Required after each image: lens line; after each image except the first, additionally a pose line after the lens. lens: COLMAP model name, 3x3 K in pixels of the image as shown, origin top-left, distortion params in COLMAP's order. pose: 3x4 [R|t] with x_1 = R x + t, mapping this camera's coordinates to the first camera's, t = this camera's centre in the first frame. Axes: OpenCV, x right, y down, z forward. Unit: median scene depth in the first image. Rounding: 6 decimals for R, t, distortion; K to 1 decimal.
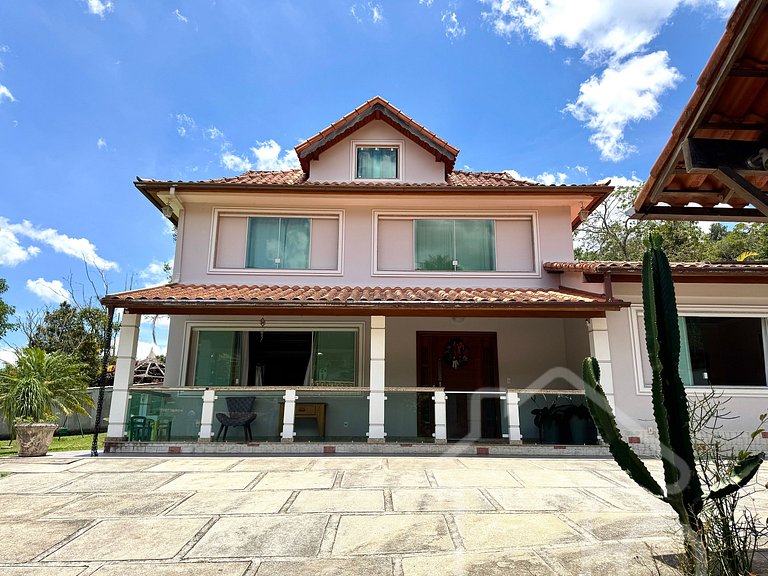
lens RADIAL K [[536.4, 0, 384.0], [0, 536.4, 288.0], [0, 0, 1]] dist [0.094673, -0.119551]
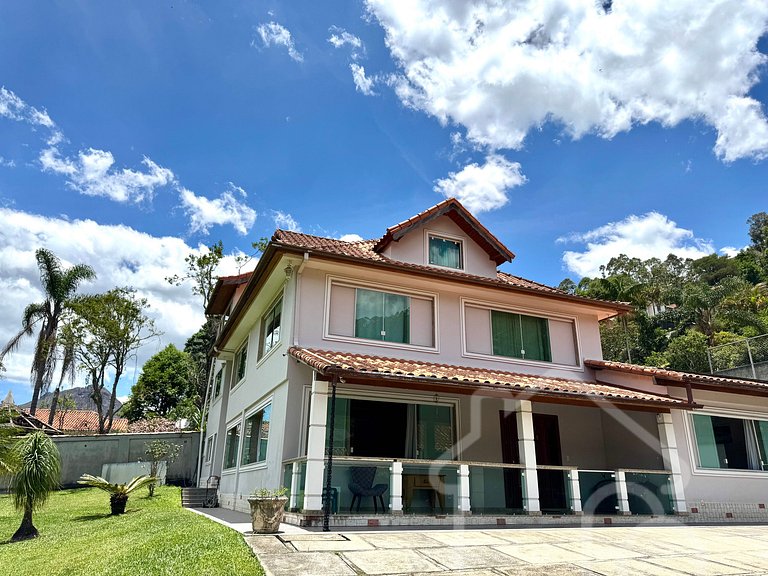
lens RADIAL K [[553.3, 0, 384.8], [0, 553.3, 266.9], [0, 0, 1]] dist [0.039264, -0.034679]
pose [[0.917802, 0.154234, 0.365857, -0.721596], [-0.102328, 0.982223, -0.157373, -0.009820], [-0.383626, 0.107000, 0.917269, -0.014714]]
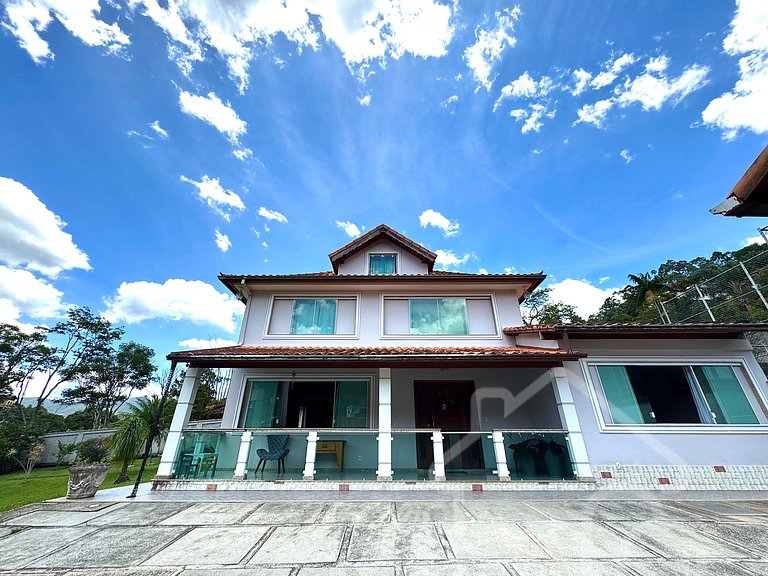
lens RADIAL K [[304.0, 0, 383.1], [0, 304.0, 286.1], [0, 0, 1]] dist [0.000333, -0.000275]
pose [[0.999860, -0.012490, -0.011108, -0.004604], [0.009689, 0.974598, -0.223754, 0.023187], [0.013621, 0.223615, 0.974582, 0.240712]]
